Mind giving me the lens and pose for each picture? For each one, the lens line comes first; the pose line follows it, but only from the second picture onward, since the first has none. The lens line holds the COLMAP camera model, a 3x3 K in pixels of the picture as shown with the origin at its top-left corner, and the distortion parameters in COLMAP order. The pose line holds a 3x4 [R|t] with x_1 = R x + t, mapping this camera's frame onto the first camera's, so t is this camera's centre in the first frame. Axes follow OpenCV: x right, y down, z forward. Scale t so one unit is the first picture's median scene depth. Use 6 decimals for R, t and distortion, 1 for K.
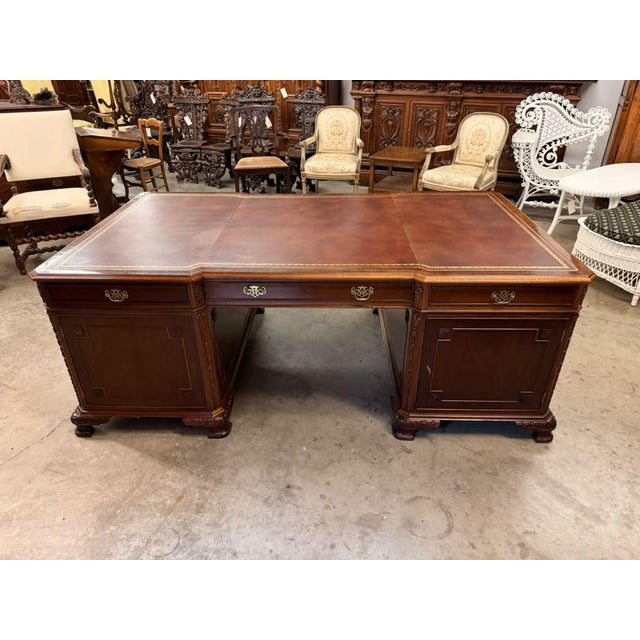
lens RADIAL K [[452.6, 0, 320.5], [0, 452.6, 323.7], [0, 0, 1]] dist [0.034162, -0.045361]
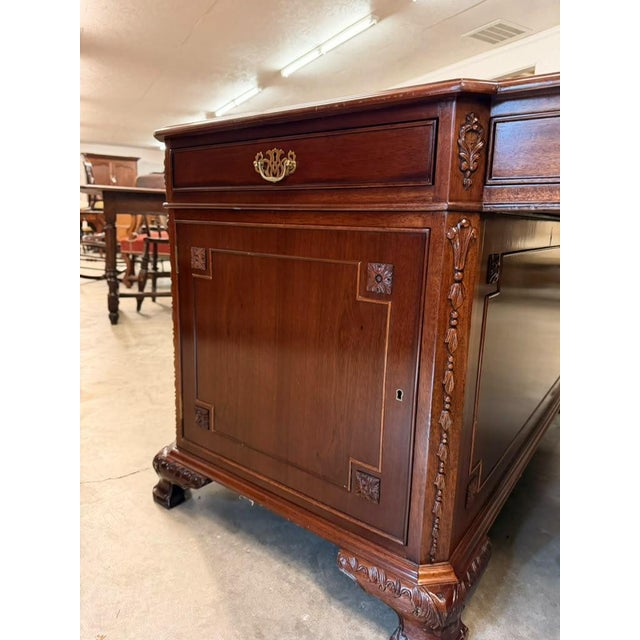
lens RADIAL K [[452.6, 0, 320.5], [0, 452.6, 323.7], [0, 0, 1]] dist [0.034162, -0.045361]
pose [[0.821609, 0.149532, -0.550089, -0.137475], [-0.319914, 0.919645, -0.227832, 0.126738], [0.471819, 0.363170, 0.803427, 0.620175]]
